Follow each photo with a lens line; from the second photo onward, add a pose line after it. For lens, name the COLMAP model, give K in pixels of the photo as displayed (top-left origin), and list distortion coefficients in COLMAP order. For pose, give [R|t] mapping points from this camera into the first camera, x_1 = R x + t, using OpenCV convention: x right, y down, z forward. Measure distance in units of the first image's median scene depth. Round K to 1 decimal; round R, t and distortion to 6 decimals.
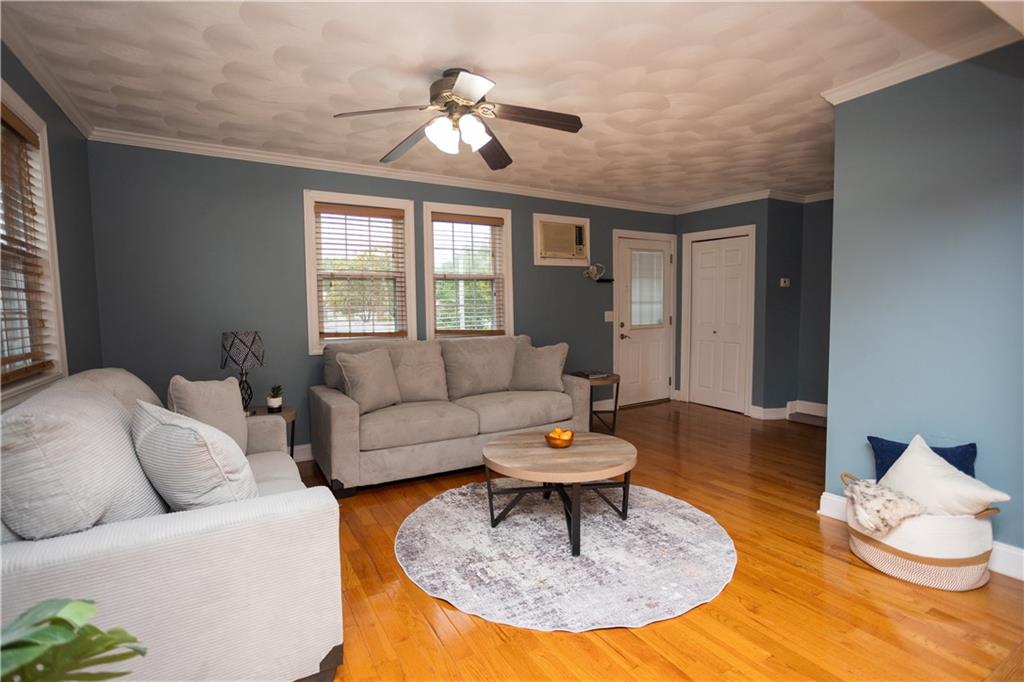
lens RADIAL K [[501.8, 0, 510.3], [0, 501.8, 332.6], [0, 0, 1]] dist [-0.047168, 0.028801]
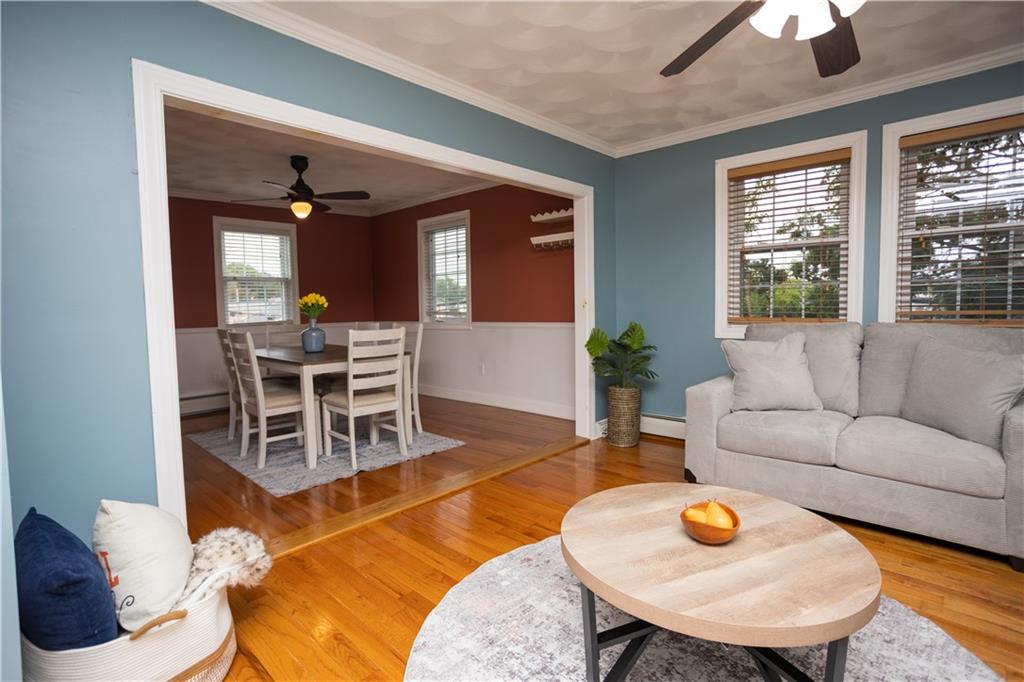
lens RADIAL K [[501.8, 0, 504.9], [0, 501.8, 334.8], [0, 0, 1]] dist [-0.047168, 0.028801]
pose [[-0.962636, 0.045916, -0.266877, 0.297924], [0.015492, 0.993244, 0.115009, -0.030854], [0.270355, 0.106577, -0.956844, 0.980914]]
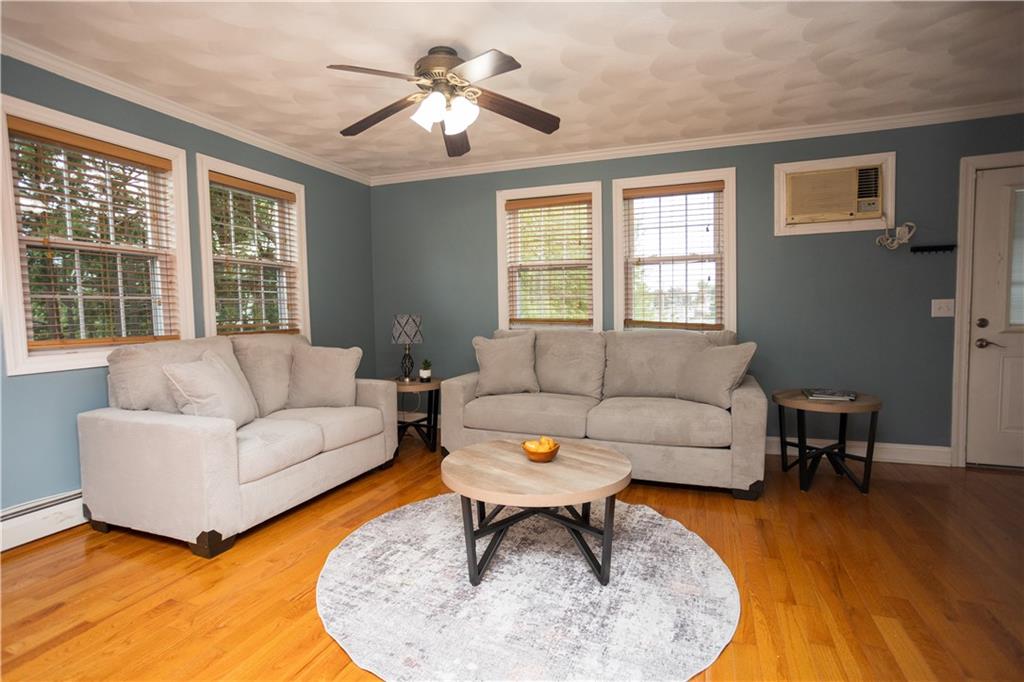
lens RADIAL K [[501.8, 0, 504.3], [0, 501.8, 337.1], [0, 0, 1]] dist [-0.047168, 0.028801]
pose [[0.606475, 0.048499, -0.793622, 0.485347], [-0.035044, 0.998798, 0.034258, 0.000947], [0.794330, 0.007035, 0.607446, 0.317643]]
